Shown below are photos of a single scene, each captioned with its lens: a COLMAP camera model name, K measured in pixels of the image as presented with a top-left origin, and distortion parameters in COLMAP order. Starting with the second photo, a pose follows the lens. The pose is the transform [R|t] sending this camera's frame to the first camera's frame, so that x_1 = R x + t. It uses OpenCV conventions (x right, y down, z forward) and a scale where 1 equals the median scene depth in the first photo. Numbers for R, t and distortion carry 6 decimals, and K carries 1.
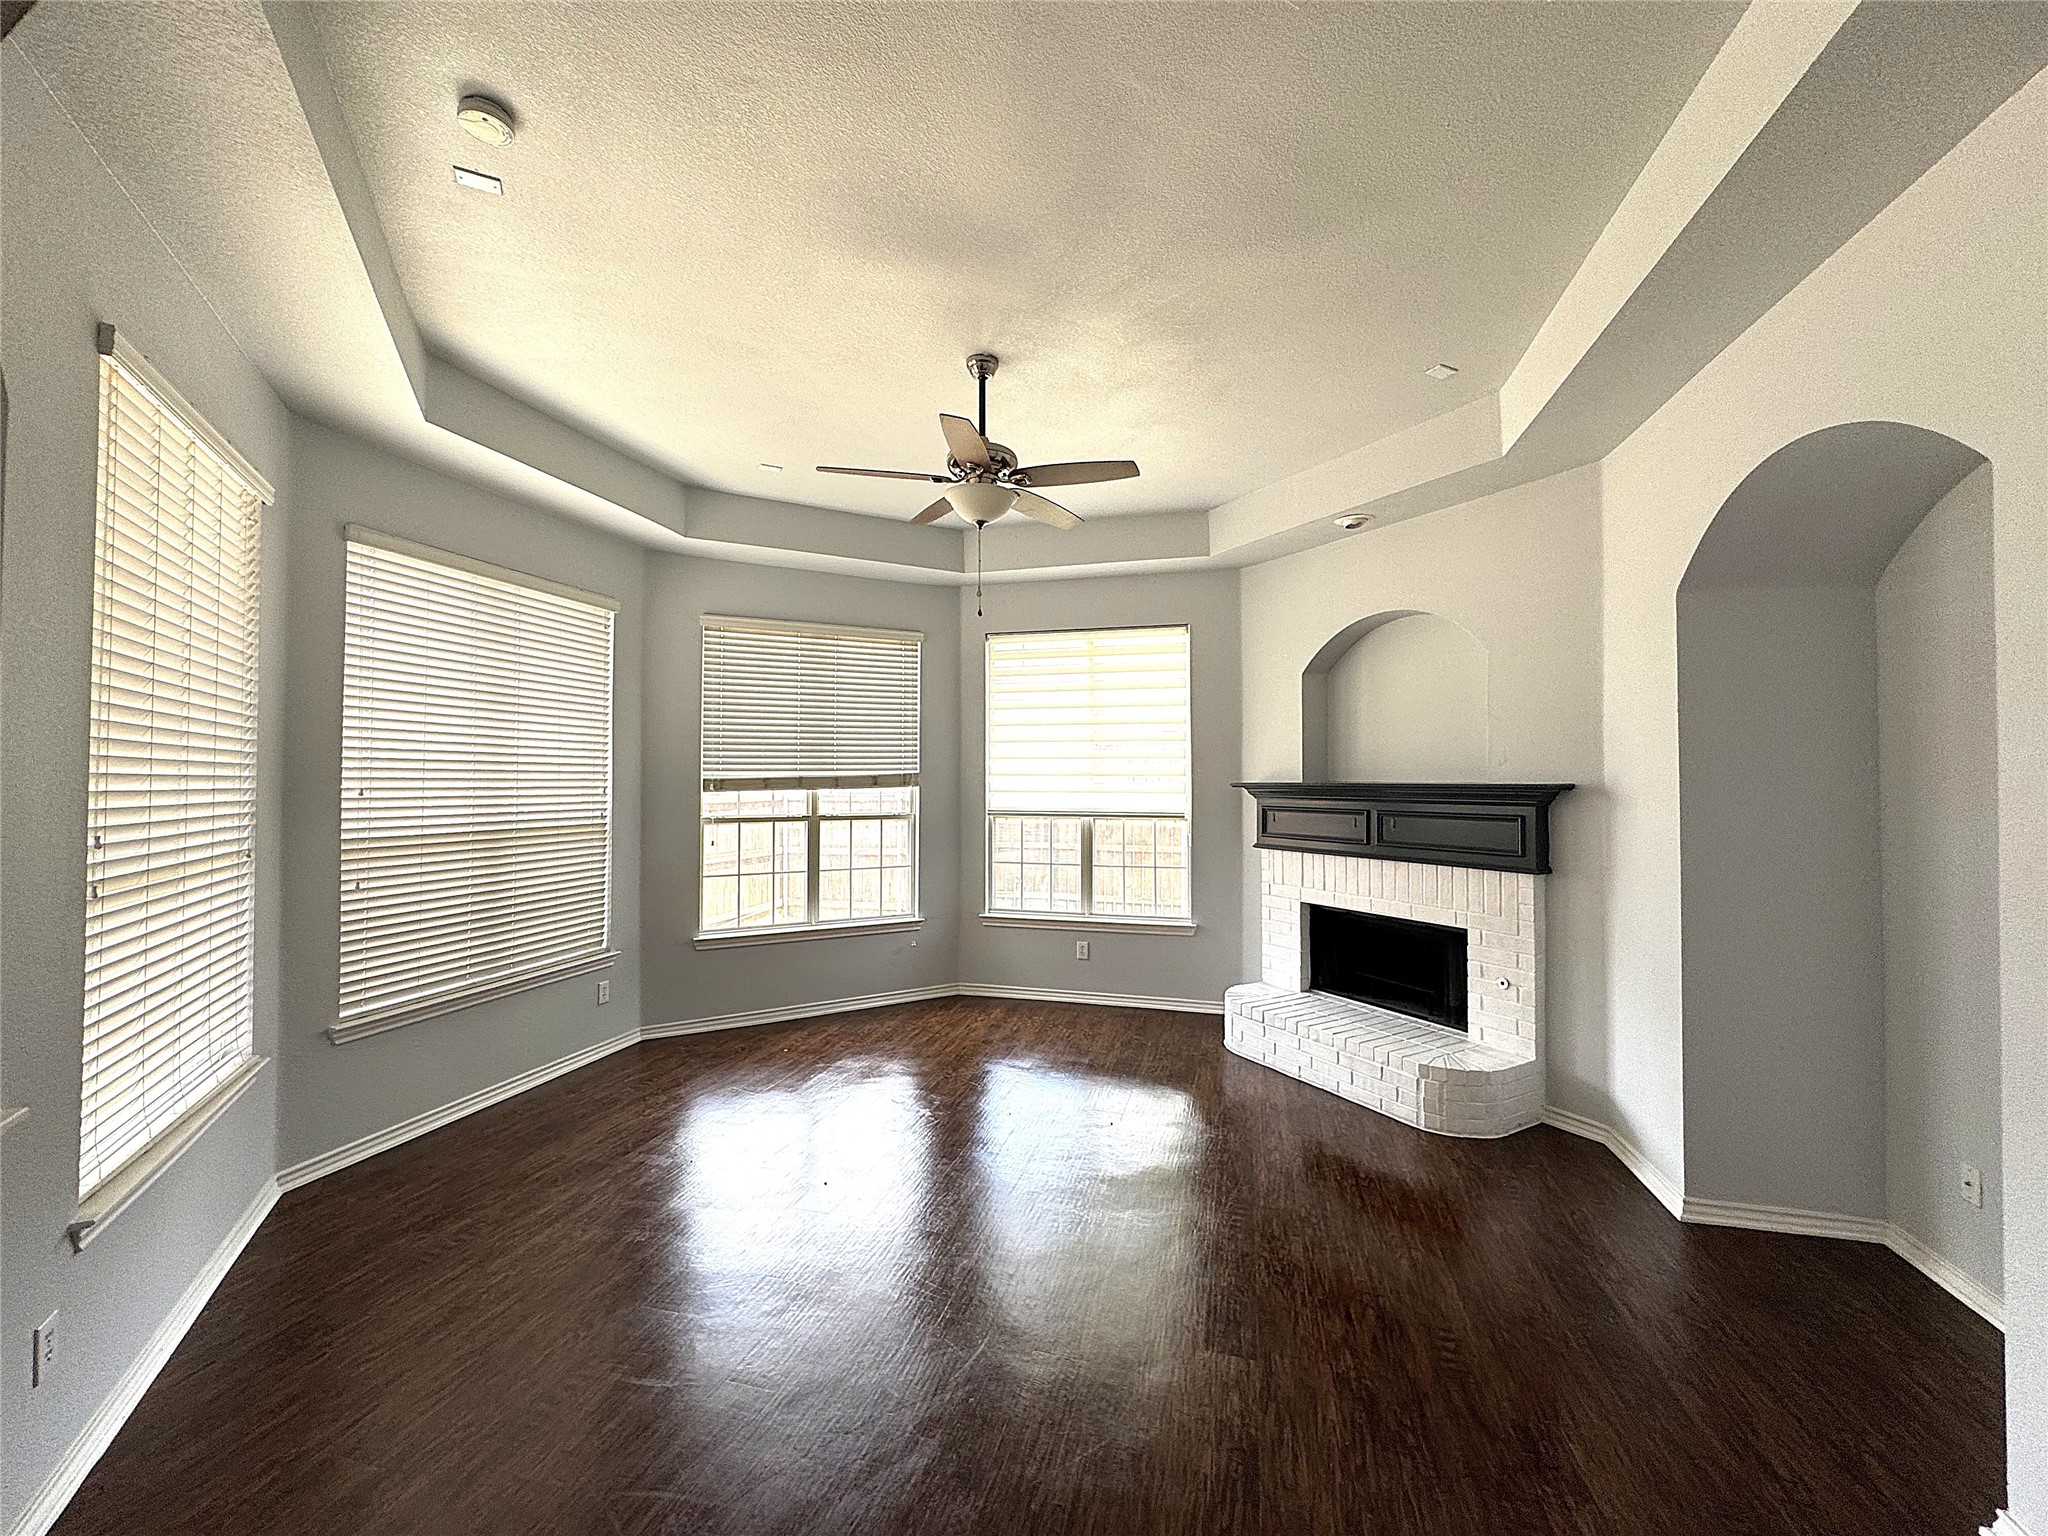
lens RADIAL K [[822.4, 0, 1024.0], [0, 822.4, 768.0], [0, 0, 1]] dist [-0.000825, -0.000204]
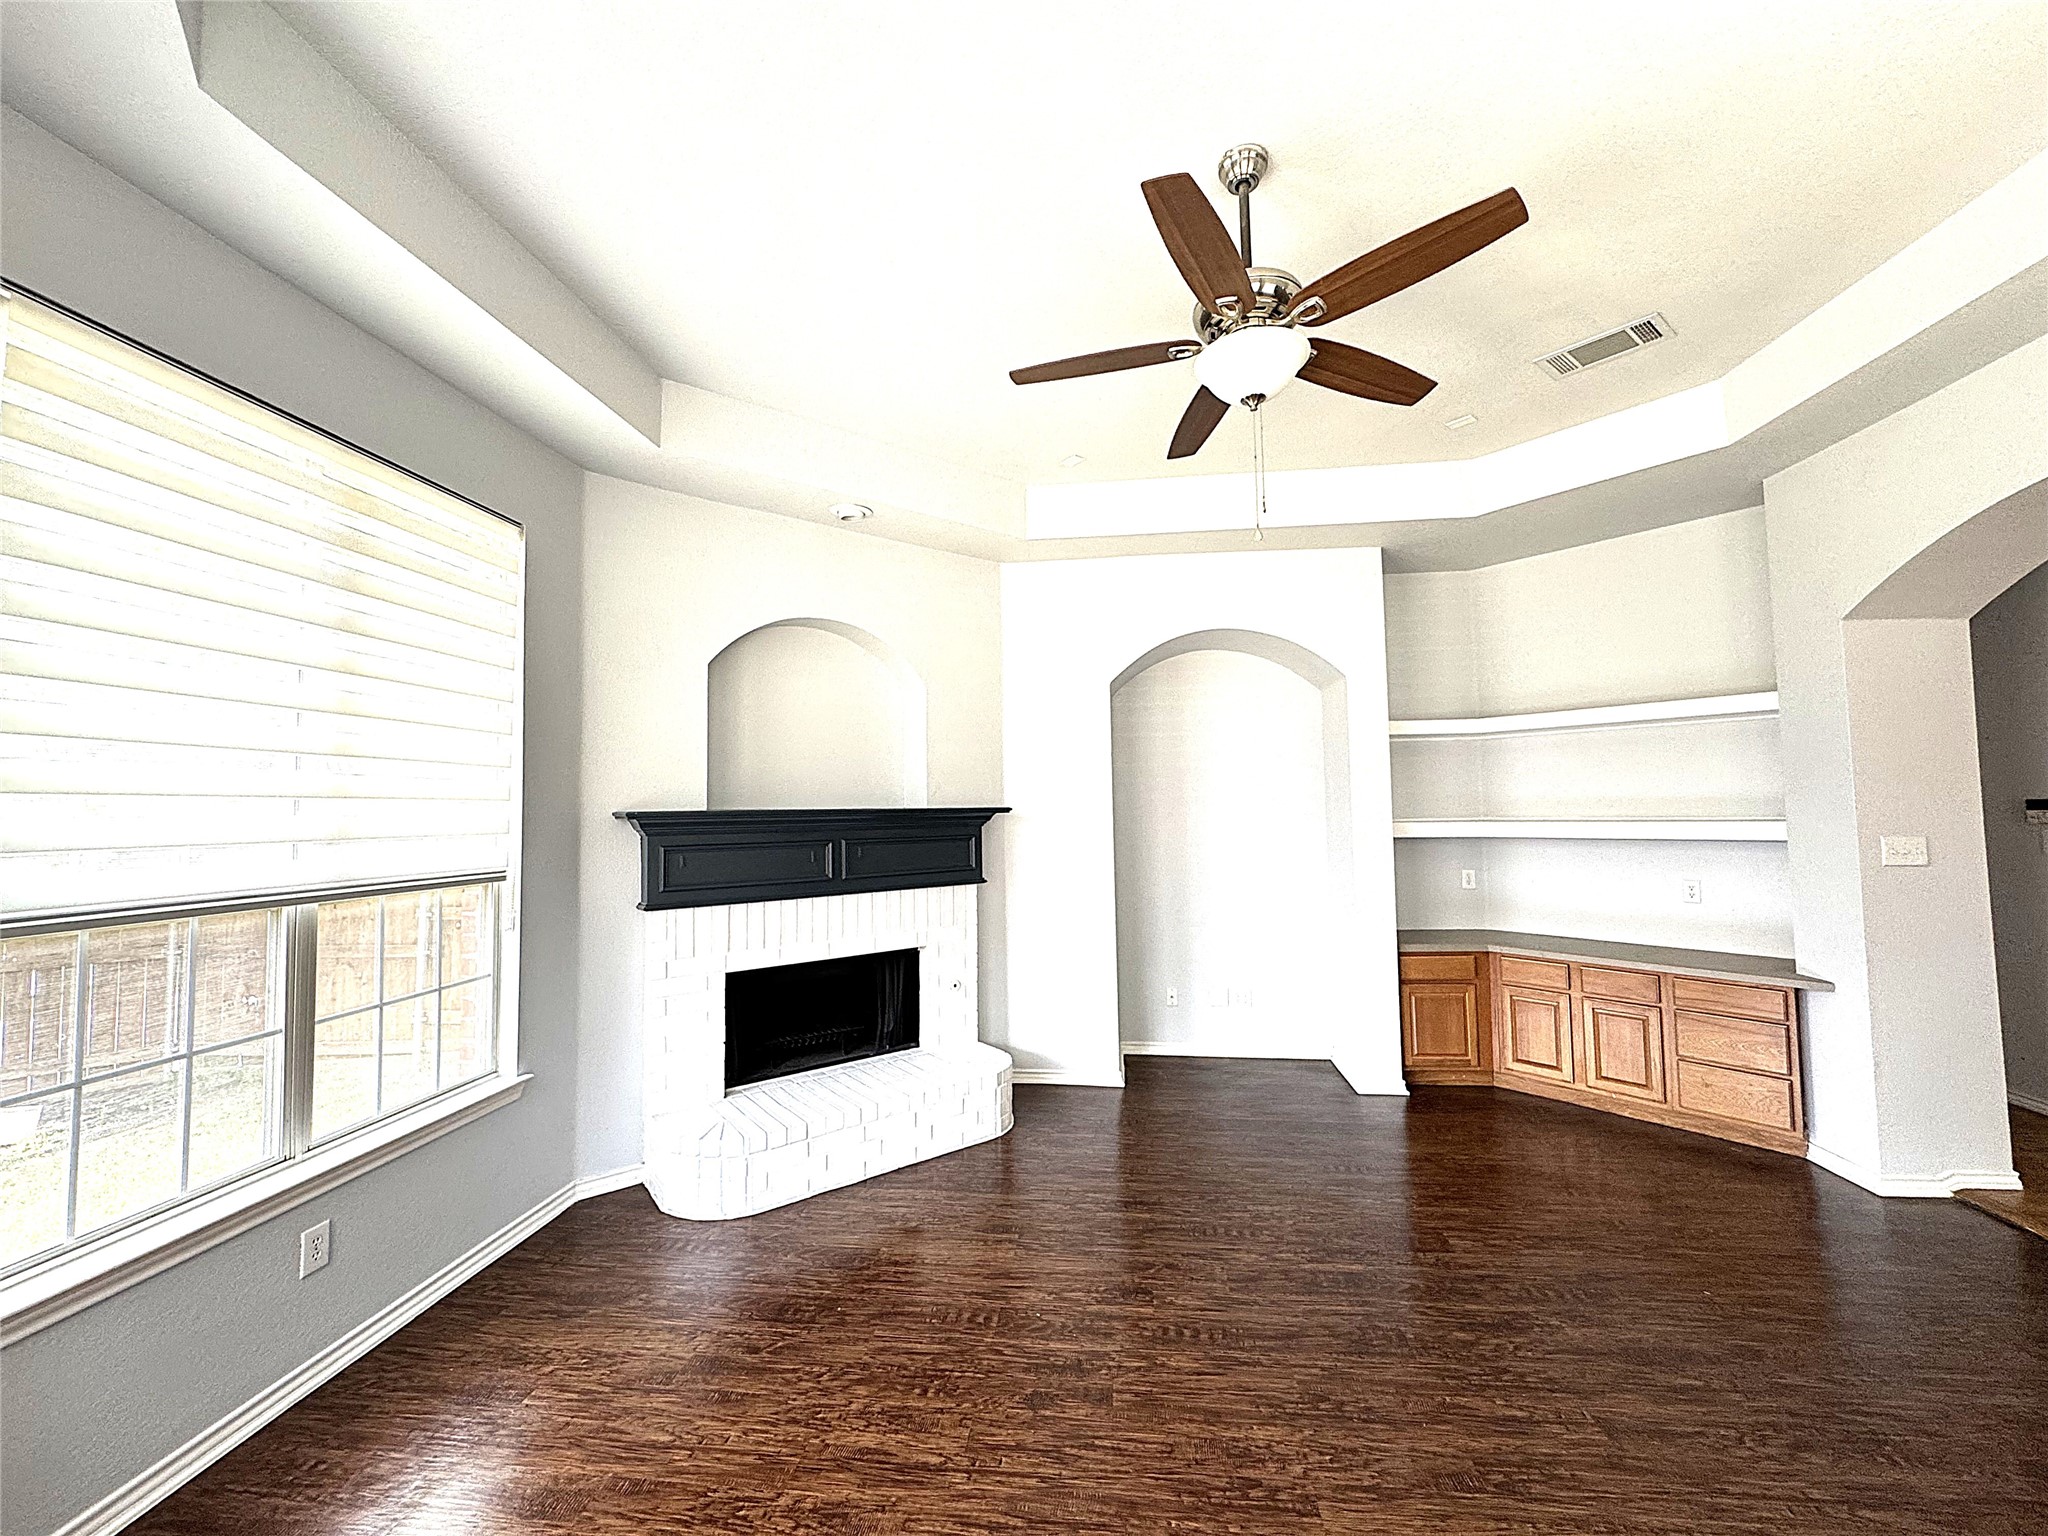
lens RADIAL K [[822.4, 0, 1024.0], [0, 822.4, 768.0], [0, 0, 1]] dist [-0.000825, -0.000204]
pose [[-0.153464, 0.046208, 0.987073, -0.410023], [-0.004436, 0.998864, -0.047449, 0.013641], [-0.988144, -0.011660, -0.153084, 0.801959]]
